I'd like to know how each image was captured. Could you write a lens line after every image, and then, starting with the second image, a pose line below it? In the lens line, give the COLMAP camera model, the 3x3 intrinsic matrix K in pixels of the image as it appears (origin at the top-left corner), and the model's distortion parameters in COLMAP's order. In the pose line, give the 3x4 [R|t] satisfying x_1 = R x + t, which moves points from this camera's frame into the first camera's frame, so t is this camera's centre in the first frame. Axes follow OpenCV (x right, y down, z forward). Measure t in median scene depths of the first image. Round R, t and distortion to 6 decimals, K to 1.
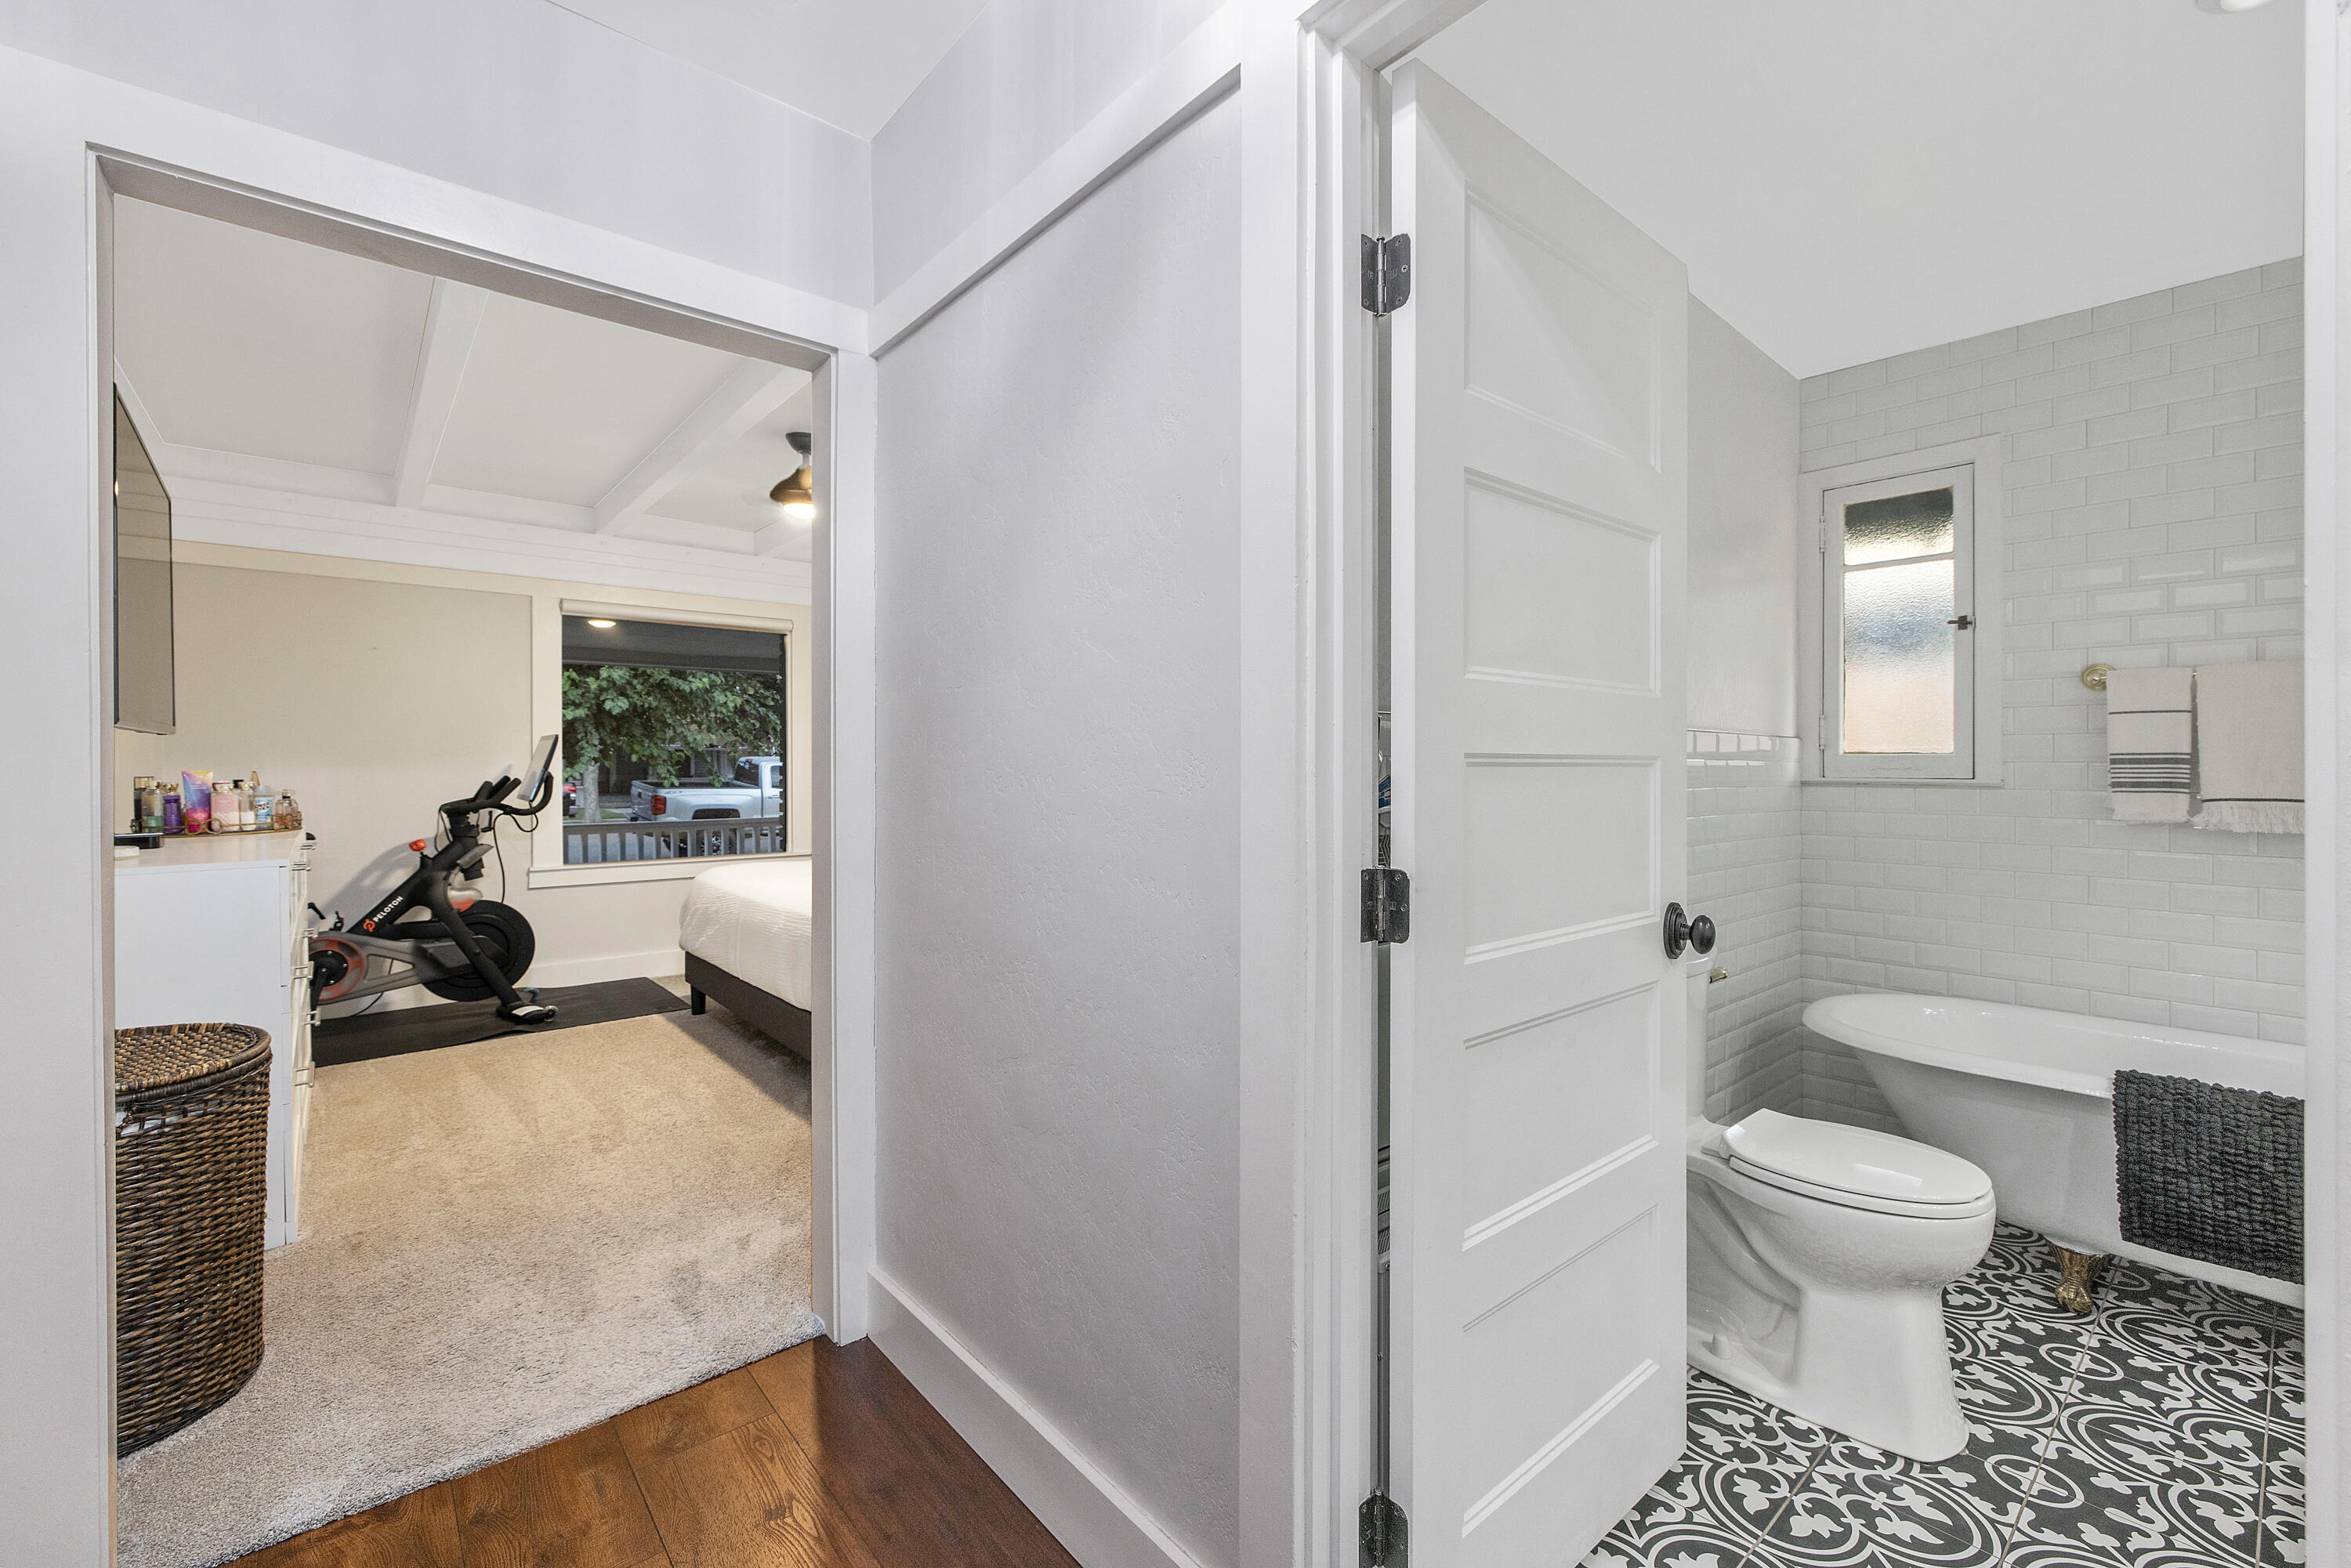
lens RADIAL K [[979.0, 0, 1184.9], [0, 979.0, 761.0], [0, 0, 1]] dist [-0.002792, -0.000913]
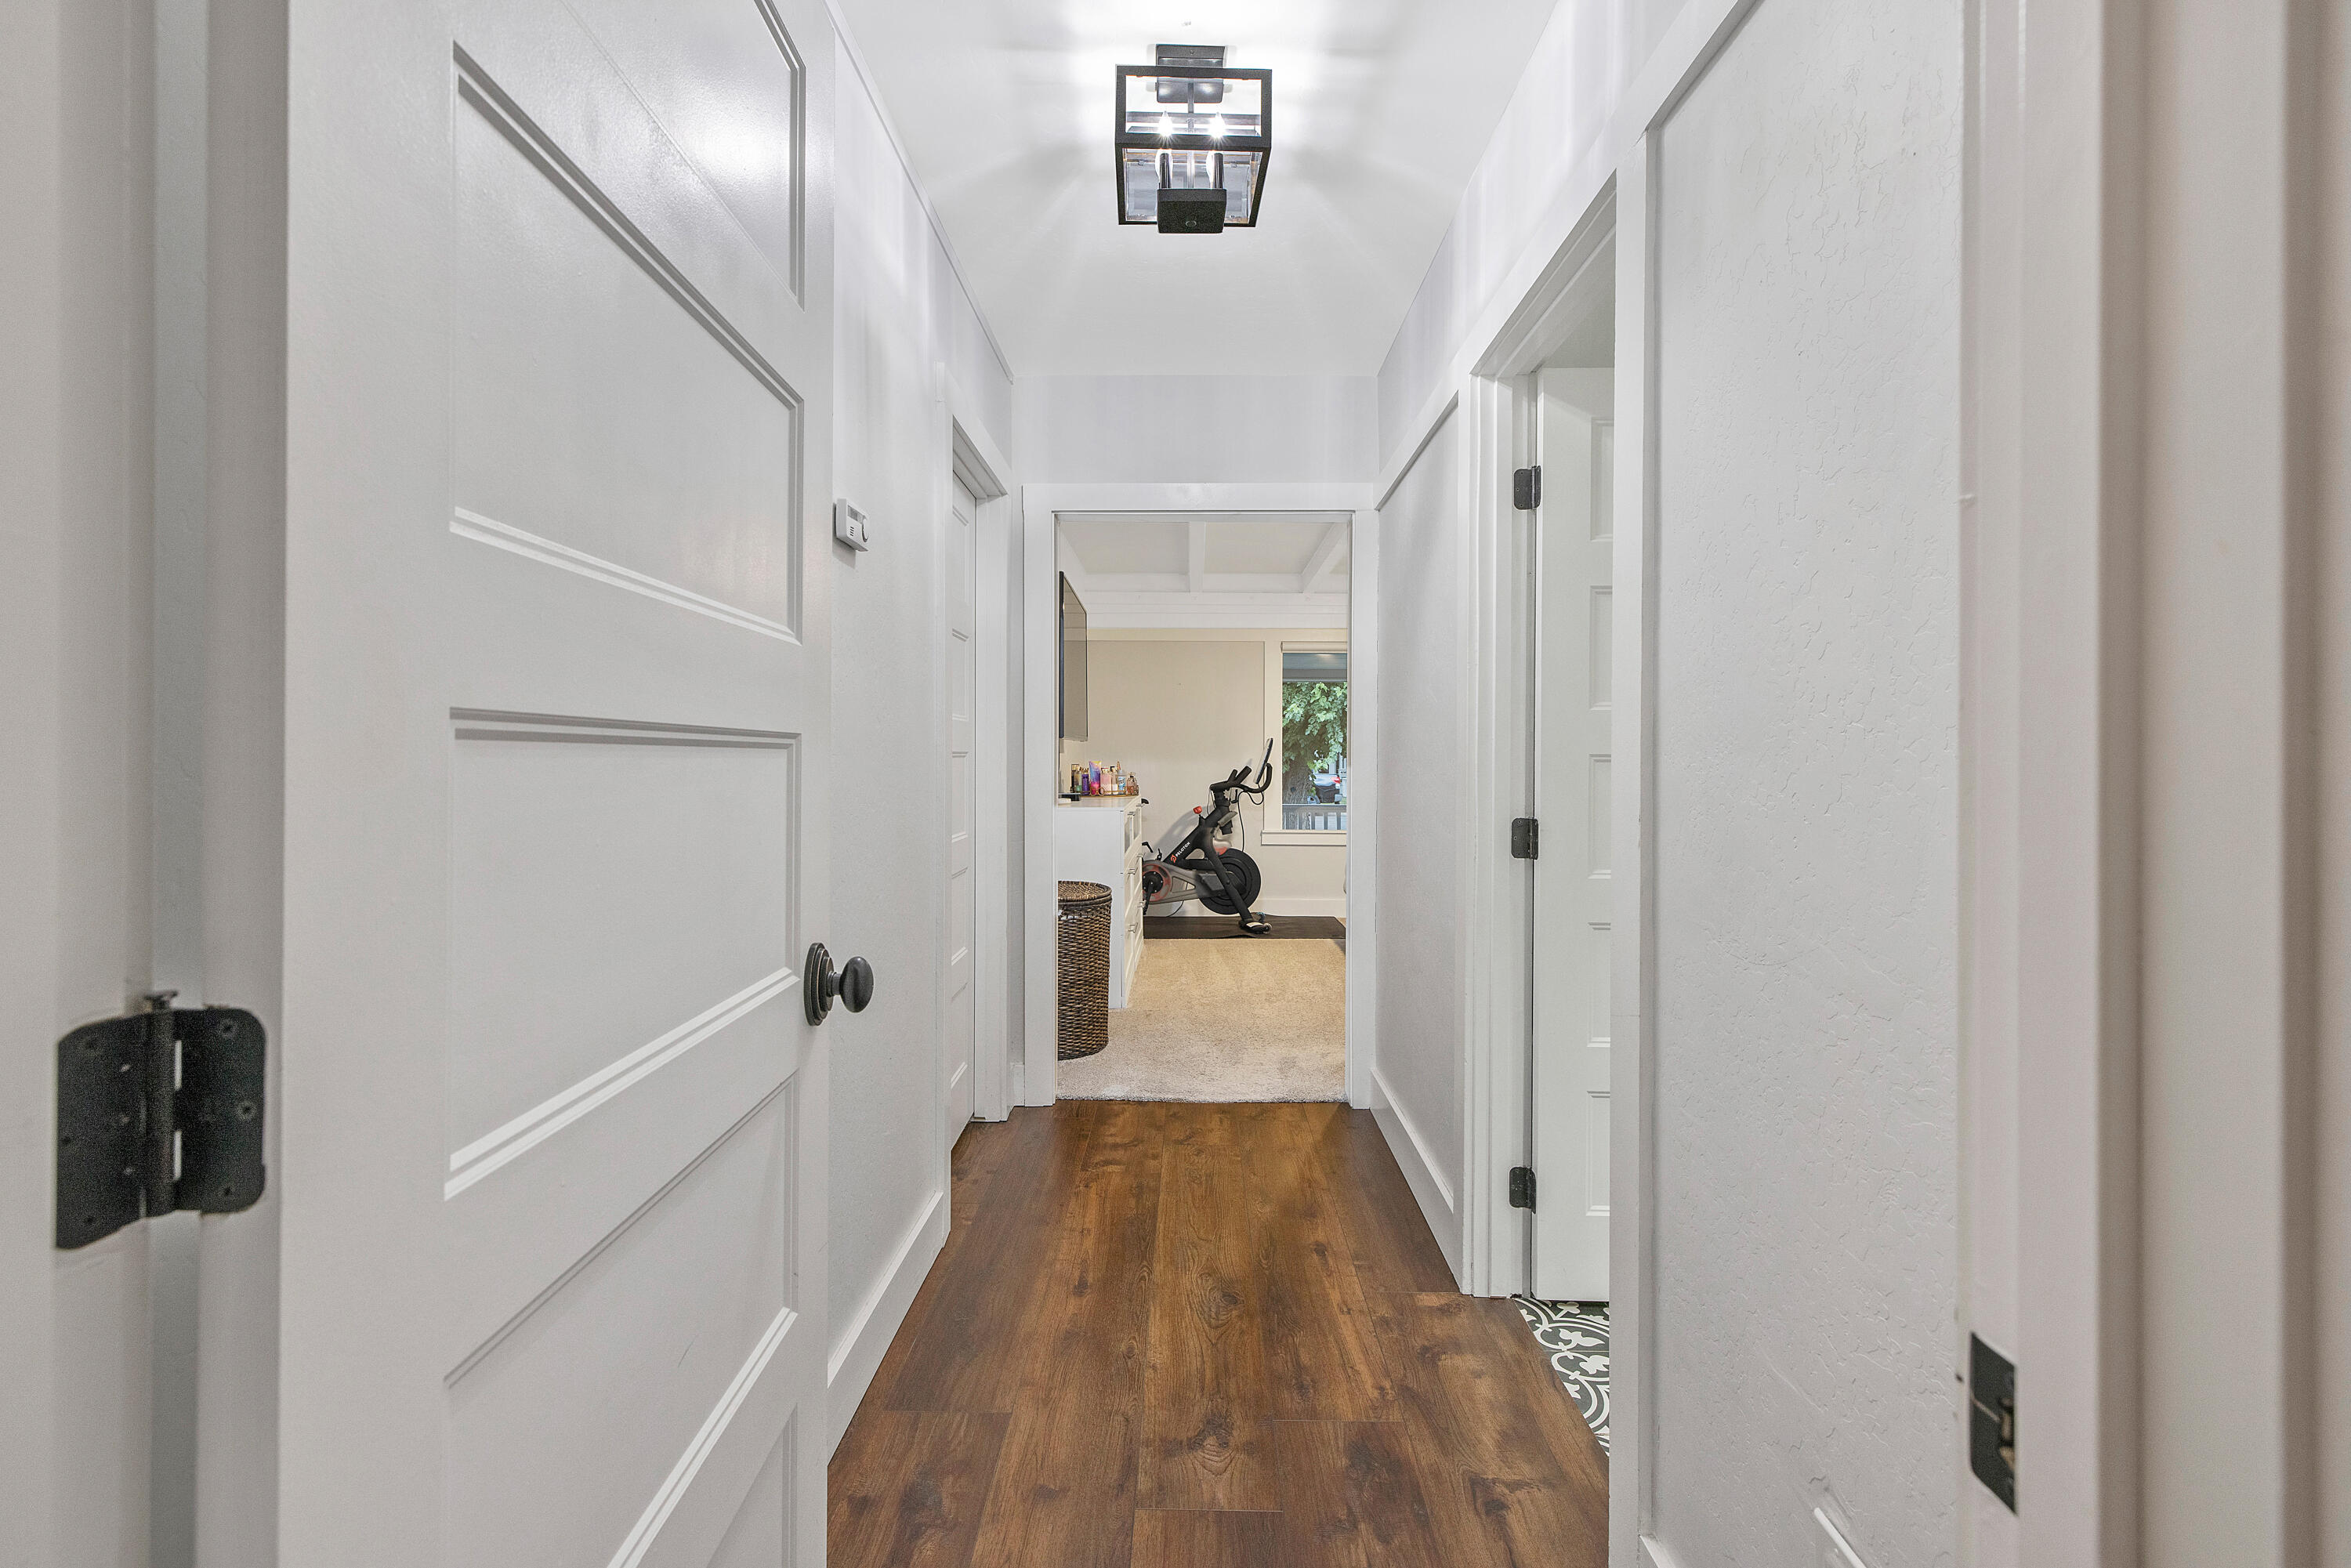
lens RADIAL K [[979.0, 0, 1184.9], [0, 979.0, 761.0], [0, 0, 1]] dist [-0.002792, -0.000913]
pose [[0.754057, 0.006871, -0.656773, 0.305258], [-0.004172, 0.999975, 0.005672, -0.001254], [0.656796, -0.001537, 0.754067, -0.260296]]
